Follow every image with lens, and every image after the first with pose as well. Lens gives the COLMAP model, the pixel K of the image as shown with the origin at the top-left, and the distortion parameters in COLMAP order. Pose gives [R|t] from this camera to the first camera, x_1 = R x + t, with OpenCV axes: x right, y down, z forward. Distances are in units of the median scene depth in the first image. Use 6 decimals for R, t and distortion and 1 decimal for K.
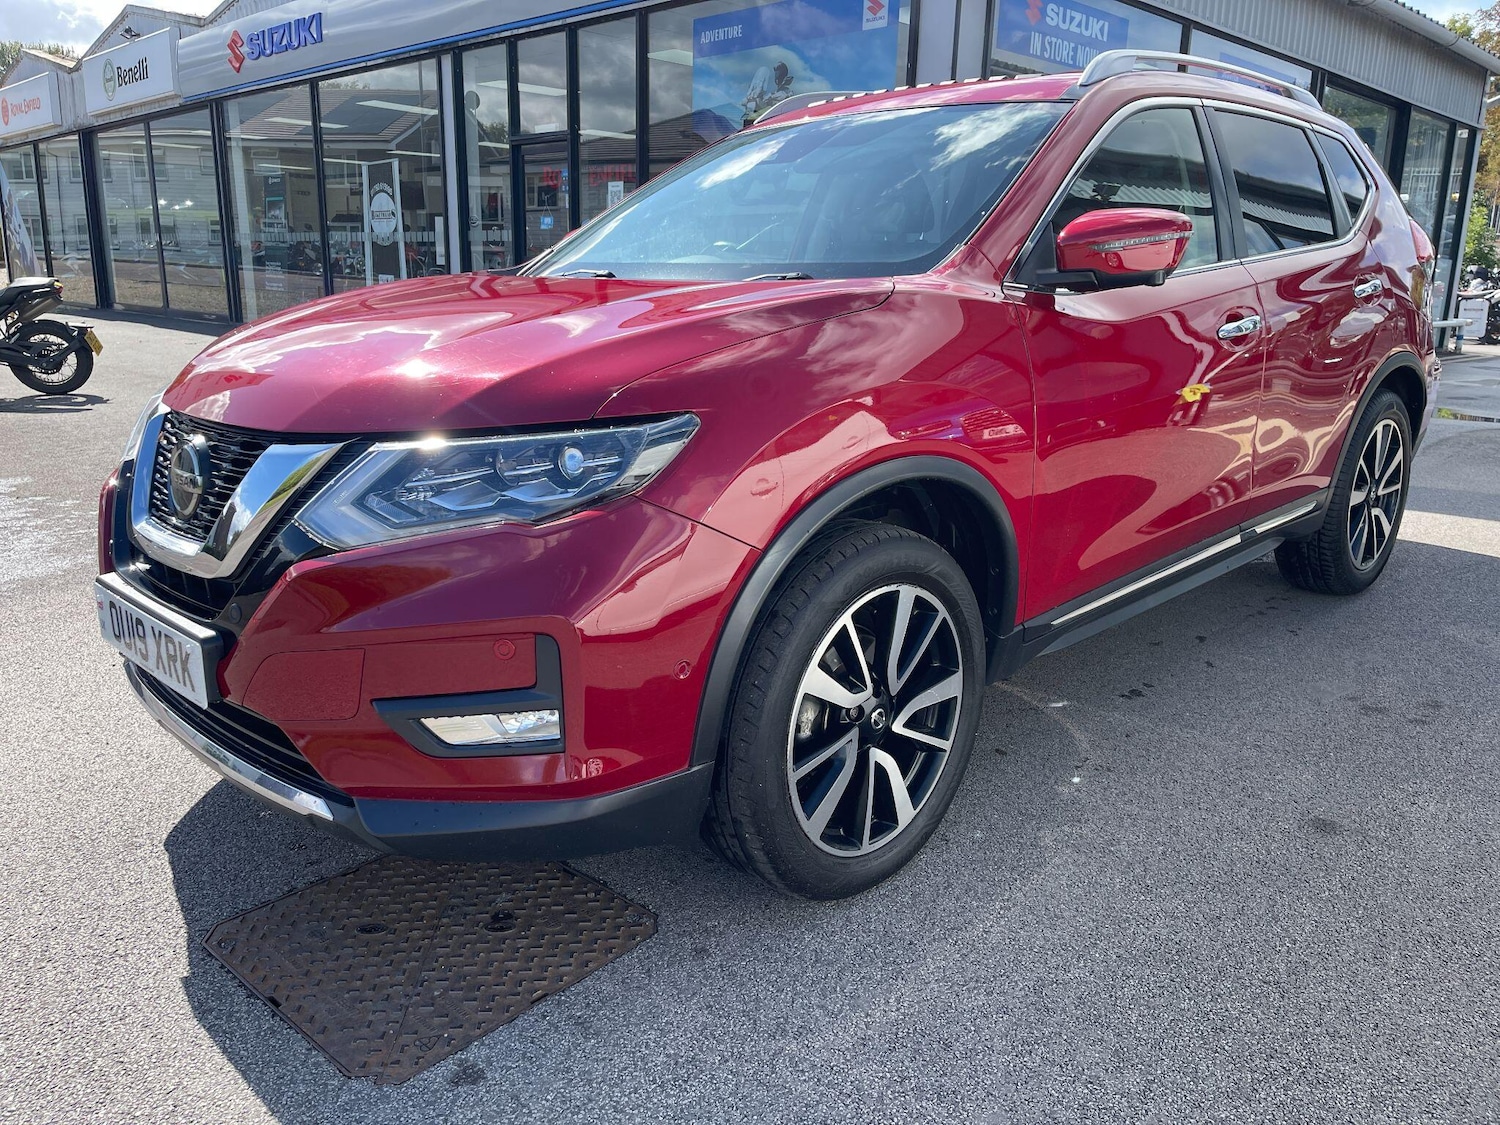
lens RADIAL K [[1136.4, 0, 737.9], [0, 1136.4, 560.3], [0, 0, 1]] dist [0.083582, -0.112062]
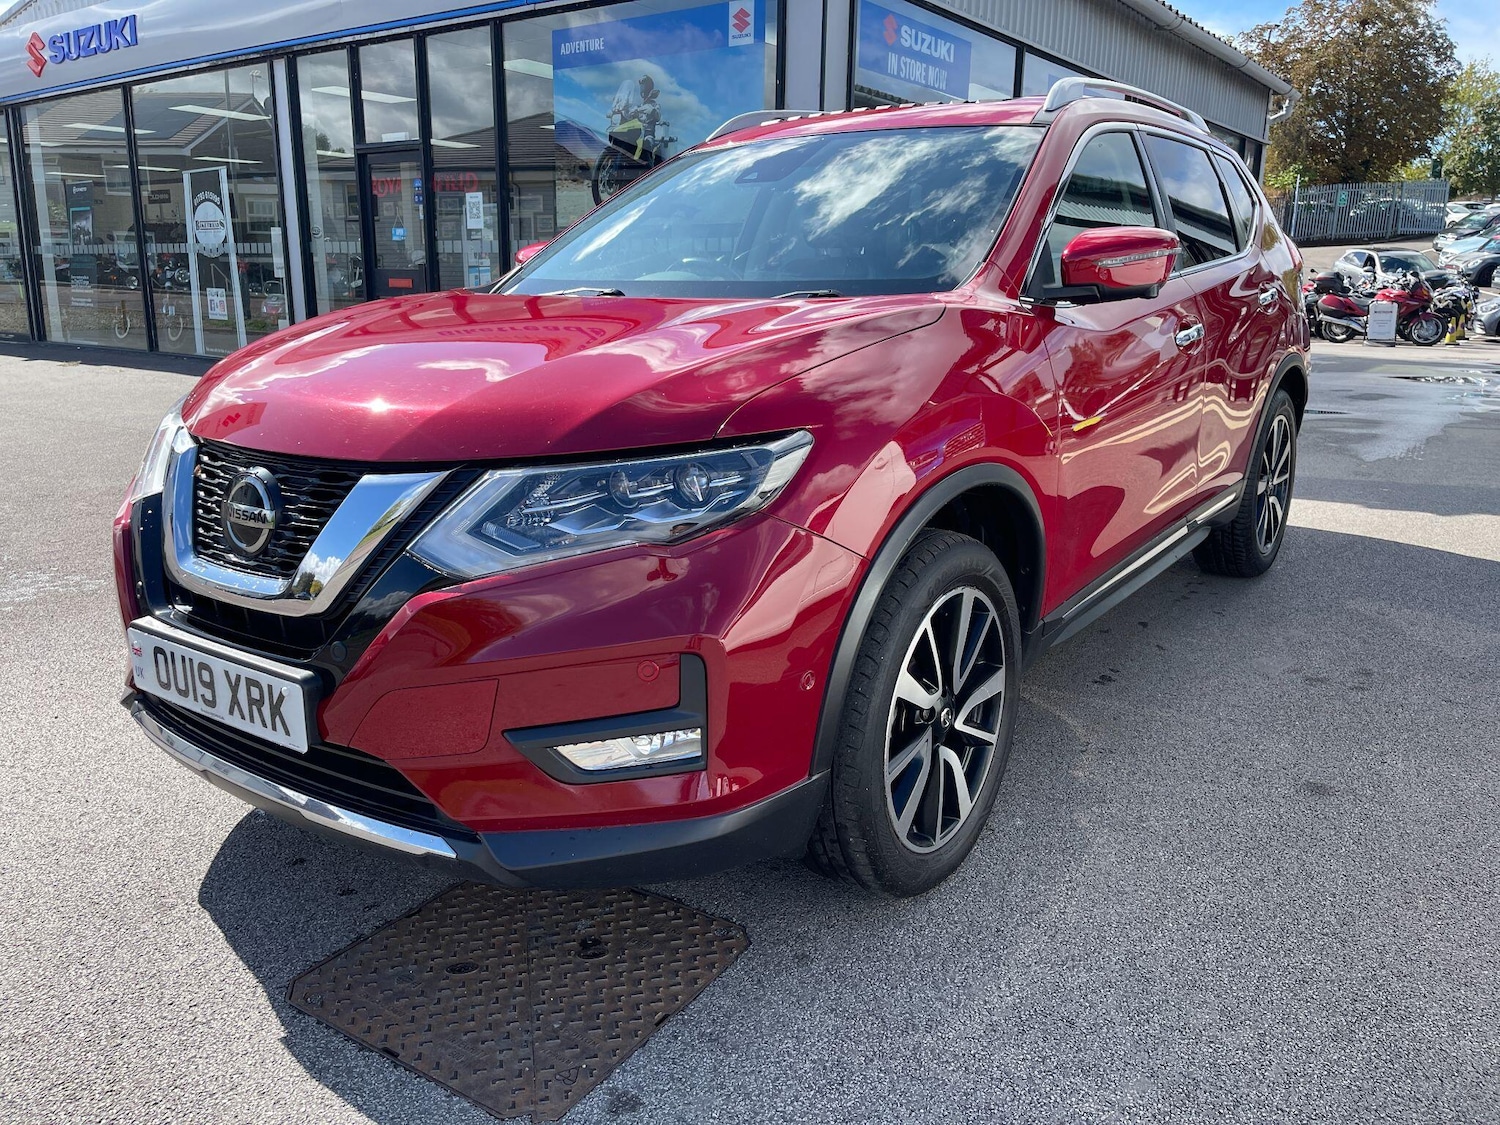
lens RADIAL K [[1136.4, 0, 744.3], [0, 1136.4, 553.1], [0, 0, 1]] dist [0.083582, -0.112062]
pose [[0.987345, -0.045158, 0.152022, -0.198718], [0.047133, 0.998844, -0.009409, -0.008820], [-0.151422, 0.016455, 0.988332, -0.002217]]
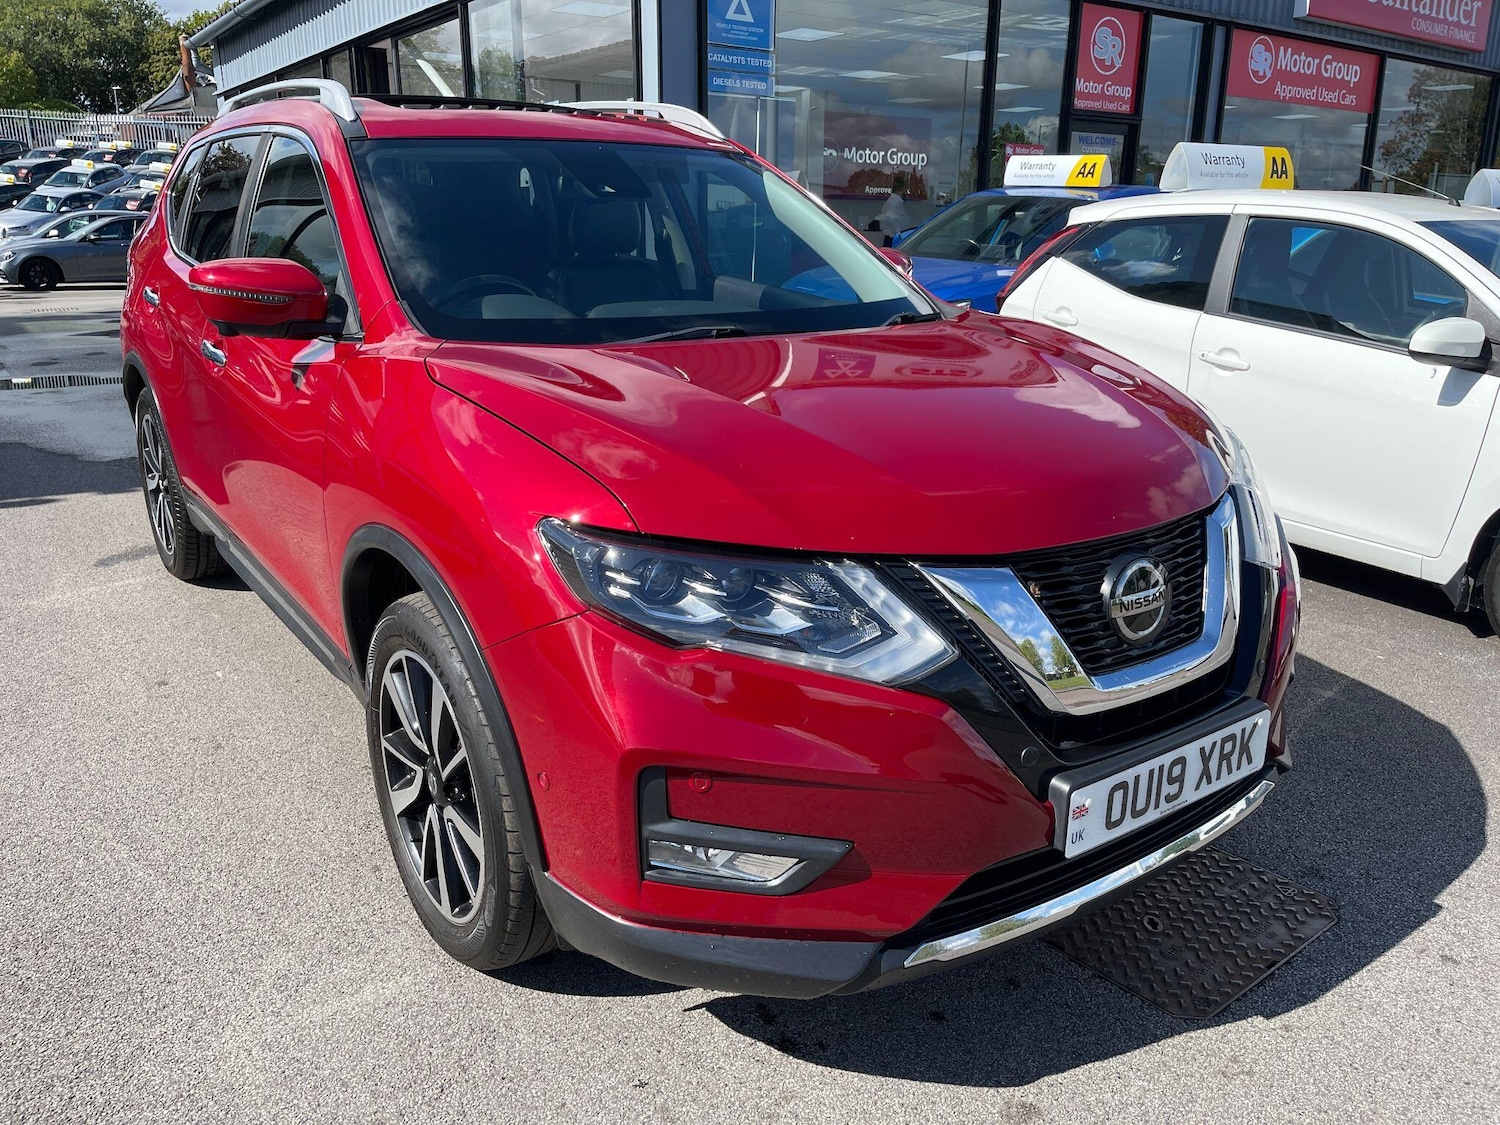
lens RADIAL K [[1136.4, 0, 746.9], [0, 1136.4, 569.4], [0, 0, 1]] dist [0.083582, -0.112062]
pose [[0.153382, -0.294172, 0.943365, -1.241349], [0.236351, 0.937873, 0.254032, -0.358442], [-0.959485, 0.184001, 0.213381, 0.992959]]
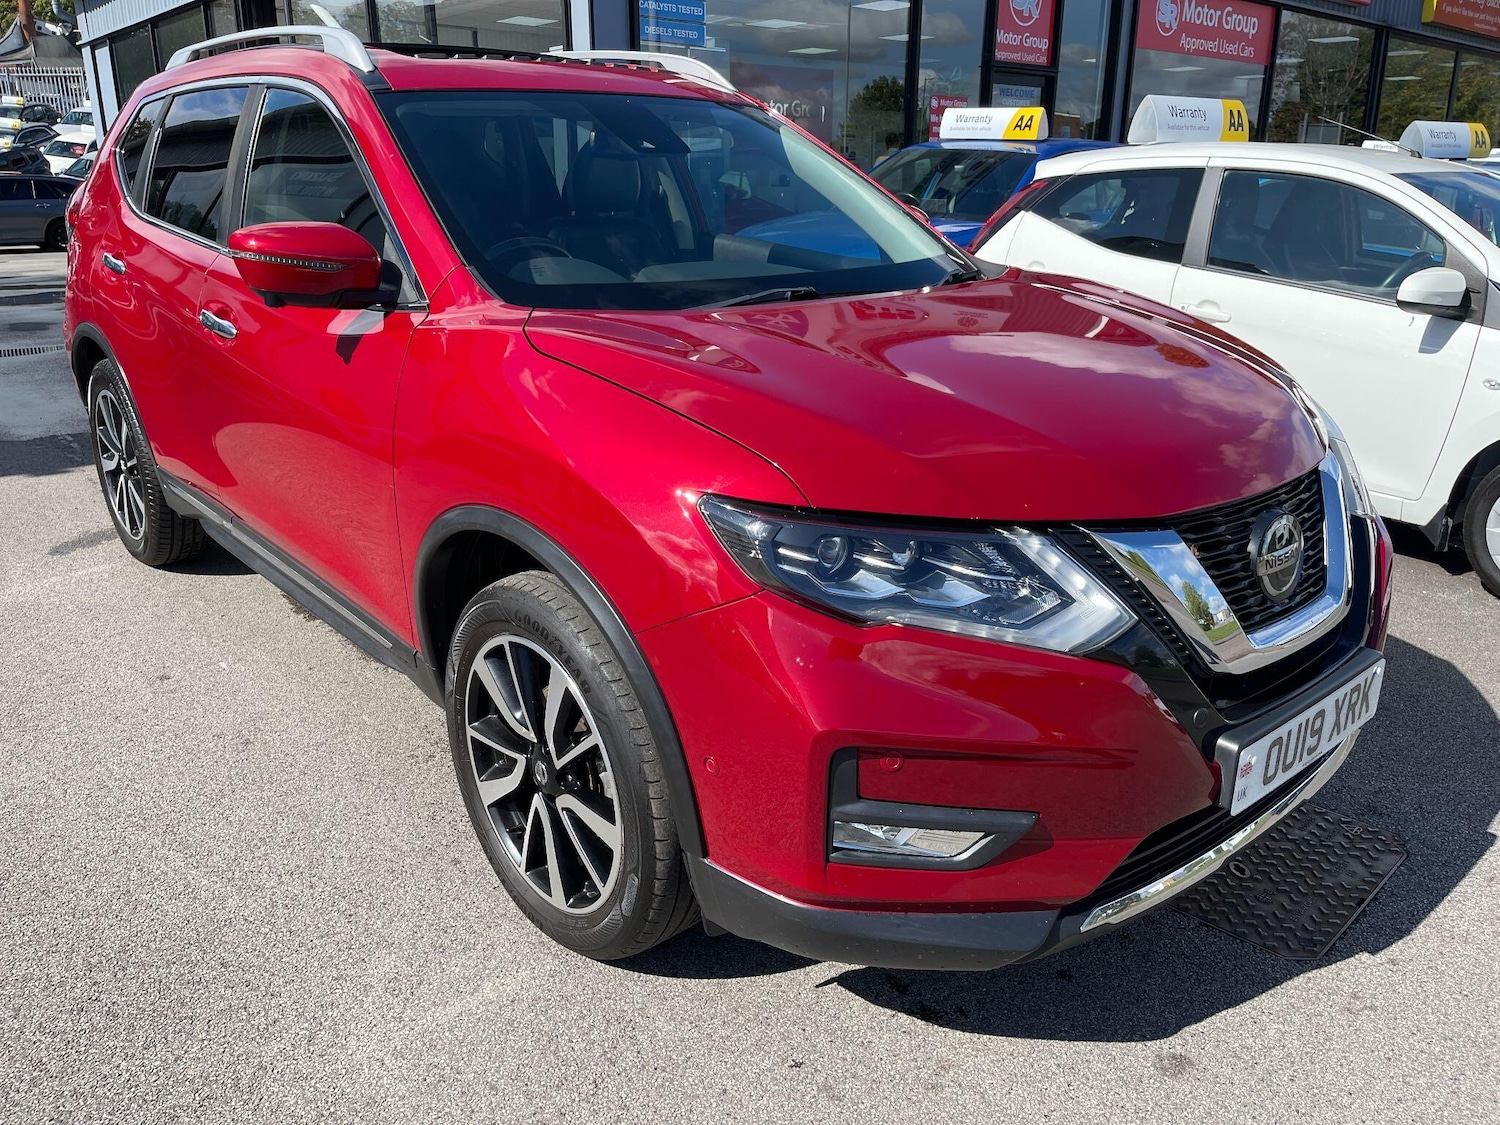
lens RADIAL K [[1136.4, 0, 746.1], [0, 1136.4, 572.7], [0, 0, 1]] dist [0.083582, -0.112062]
pose [[0.054117, -0.334594, 0.940807, -1.235137], [0.243265, 0.918218, 0.312567, -0.404719], [-0.968449, 0.211950, 0.131086, 1.166884]]
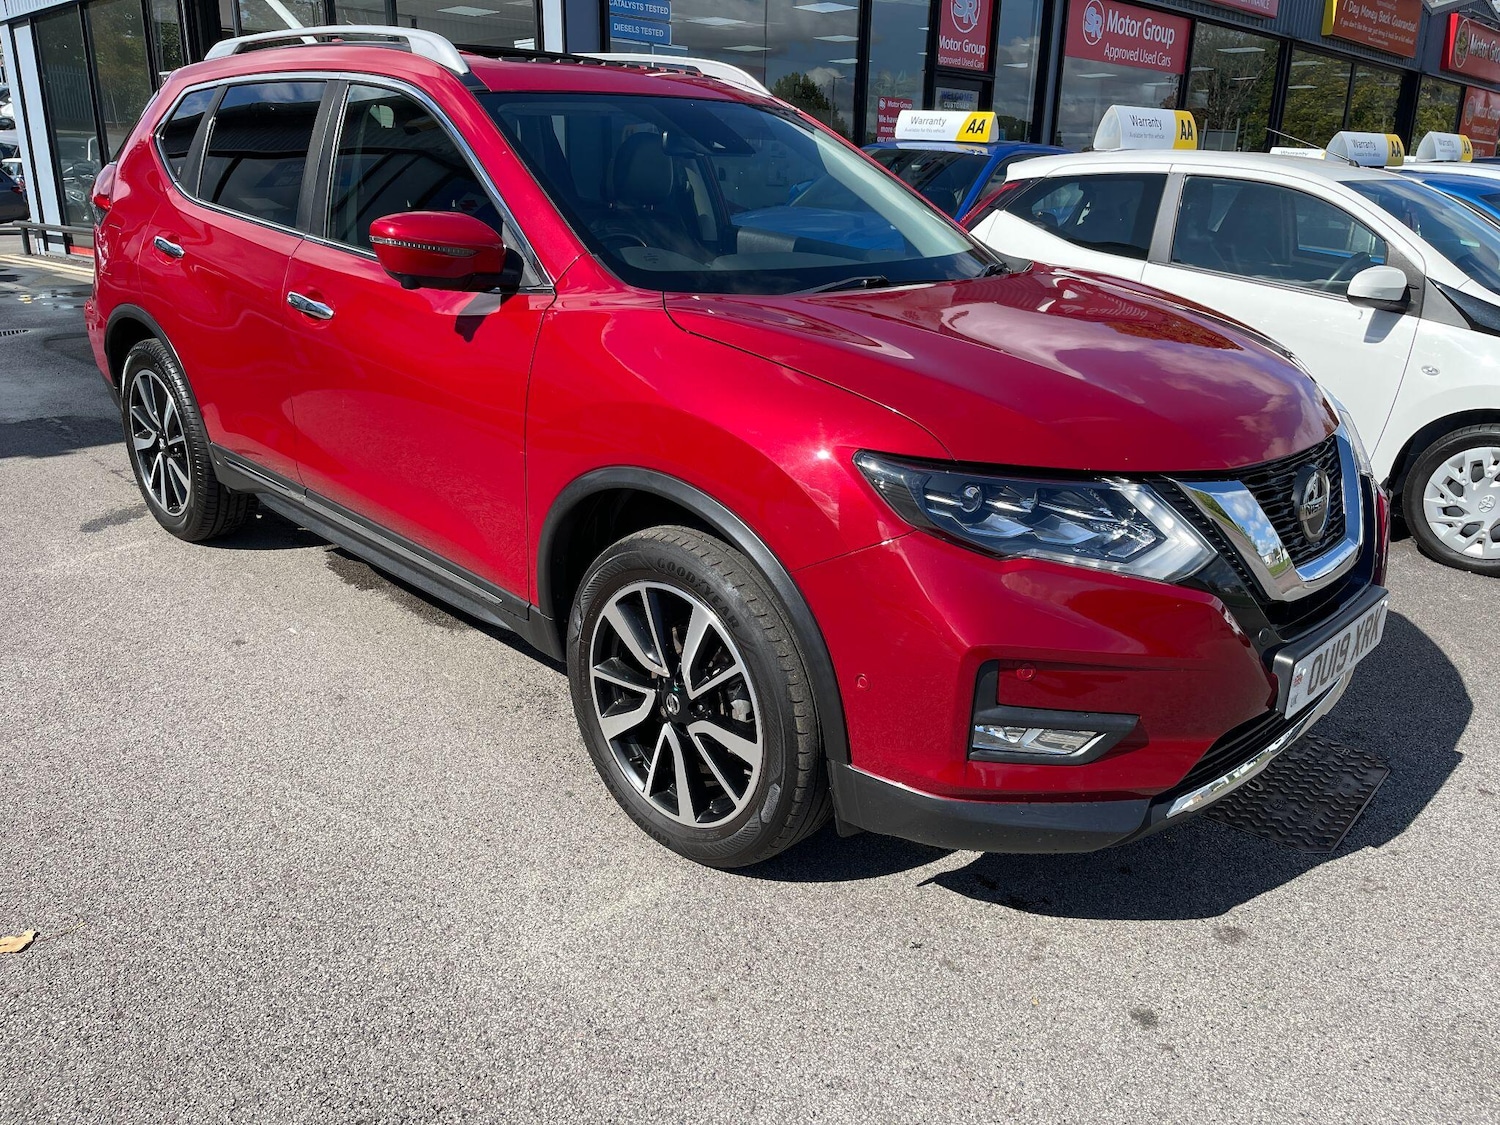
lens RADIAL K [[1136.4, 0, 751.7], [0, 1136.4, 563.4], [0, 0, 1]] dist [0.083582, -0.112062]
pose [[-0.024877, -0.333001, 0.942598, -1.366440], [0.225416, 0.916739, 0.329815, -0.451676], [-0.973945, 0.220682, 0.052258, 1.329261]]
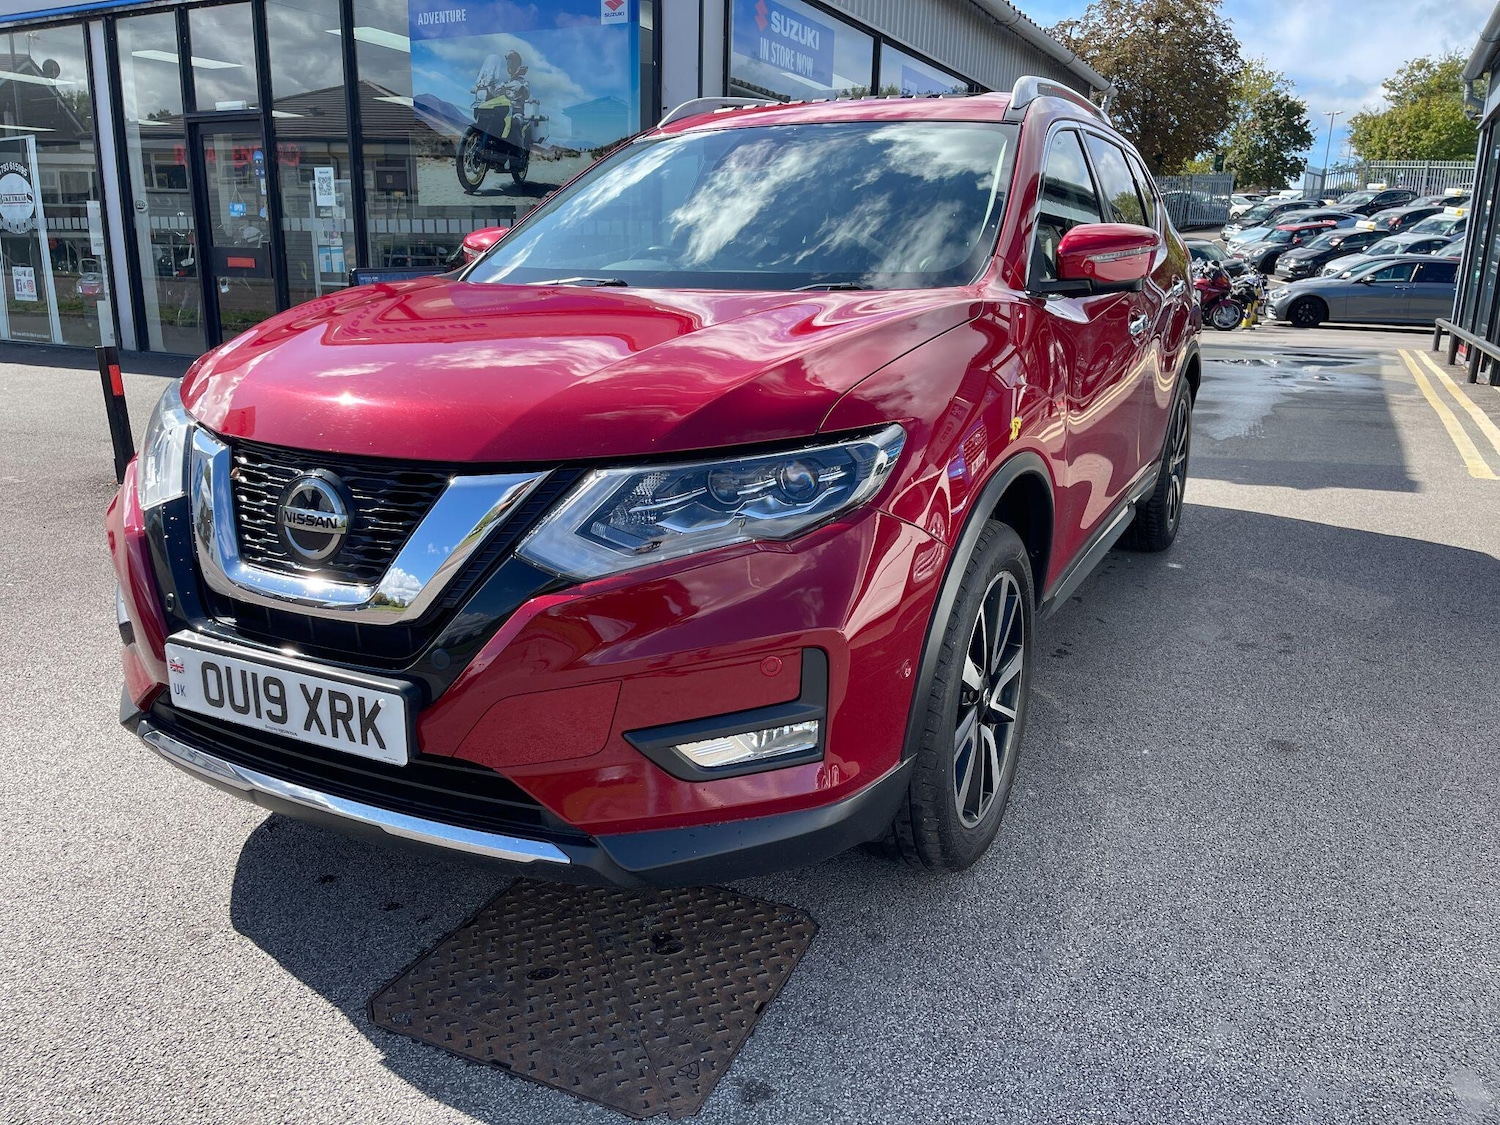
lens RADIAL K [[1136.4, 0, 749.8], [0, 1136.4, 558.8], [0, 0, 1]] dist [0.083582, -0.112062]
pose [[0.951721, -0.076830, 0.297195, -0.381407], [0.074496, 0.997037, 0.019187, -0.027866], [-0.297788, 0.003879, 0.954624, 0.030661]]
